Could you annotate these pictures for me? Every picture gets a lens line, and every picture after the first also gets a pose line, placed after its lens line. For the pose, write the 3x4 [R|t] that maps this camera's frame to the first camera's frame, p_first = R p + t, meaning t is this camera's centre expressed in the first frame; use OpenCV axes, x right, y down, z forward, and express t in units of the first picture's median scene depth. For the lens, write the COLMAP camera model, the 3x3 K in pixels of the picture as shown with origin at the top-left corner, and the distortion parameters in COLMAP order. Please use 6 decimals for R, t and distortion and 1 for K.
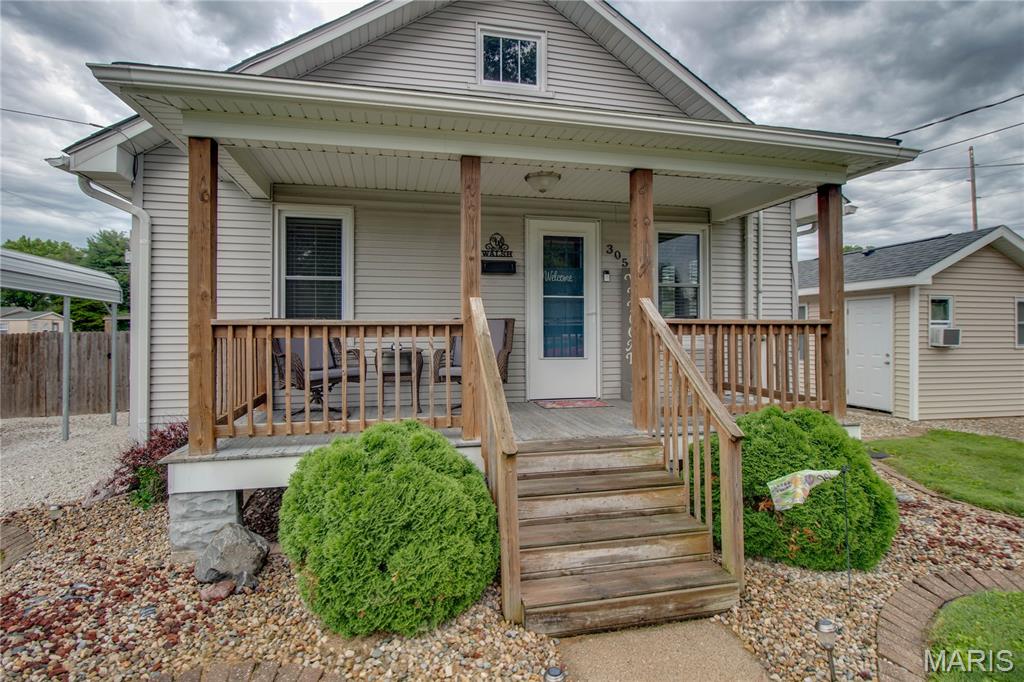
lens RADIAL K [[503.5, 0, 507.0], [0, 503.5, 334.7], [0, 0, 1]] dist [-0.004881, -0.005351]
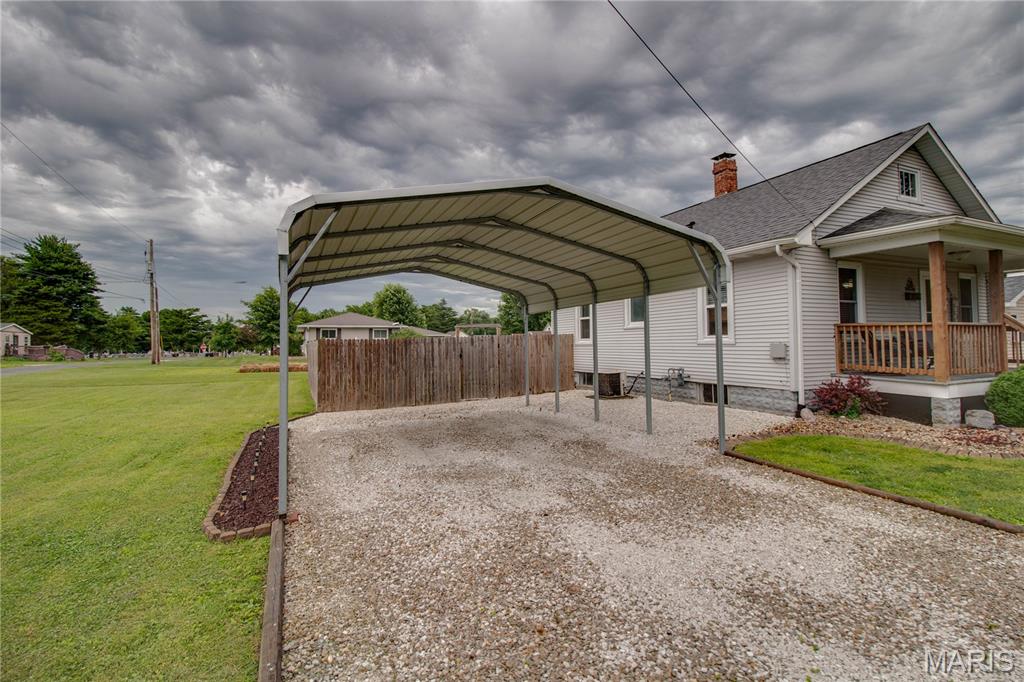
lens RADIAL K [[483.4, 0, 514.1], [0, 483.4, 345.7], [0, 0, 1]] dist [-0.022058, -0.002498]
pose [[0.975786, -0.007419, 0.218601, -1.872036], [0.008046, 0.999966, -0.001980, 0.040751], [-0.218578, 0.003691, 0.975812, -0.402393]]
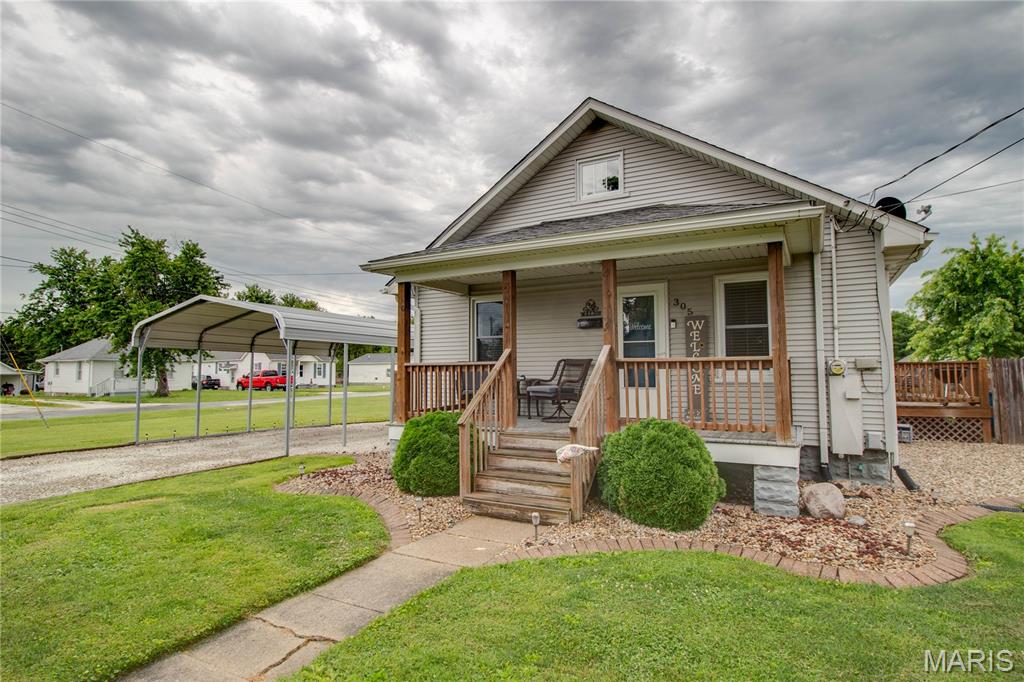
lens RADIAL K [[561.0, 0, 529.2], [0, 561.0, 343.4], [0, 0, 1]] dist [0.003614, 0.000582]
pose [[0.755849, -0.035461, -0.653785, 0.931851], [-0.001349, 0.998446, -0.055715, 0.012855], [0.654745, 0.042994, 0.754626, -0.327552]]
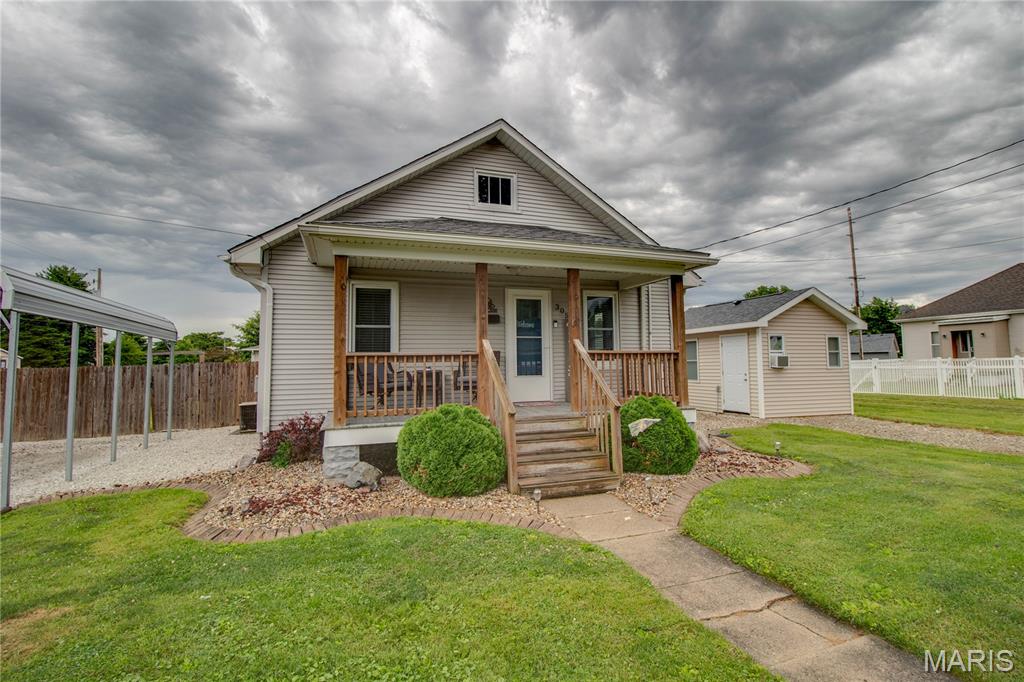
lens RADIAL K [[483.4, 0, 536.3], [0, 483.4, 345.0], [0, 0, 1]] dist [-0.022058, -0.002498]
pose [[0.988331, -0.006302, 0.152191, -0.104594], [0.013260, 0.998910, -0.044749, 0.018697], [-0.151743, 0.046245, 0.987338, -0.544828]]
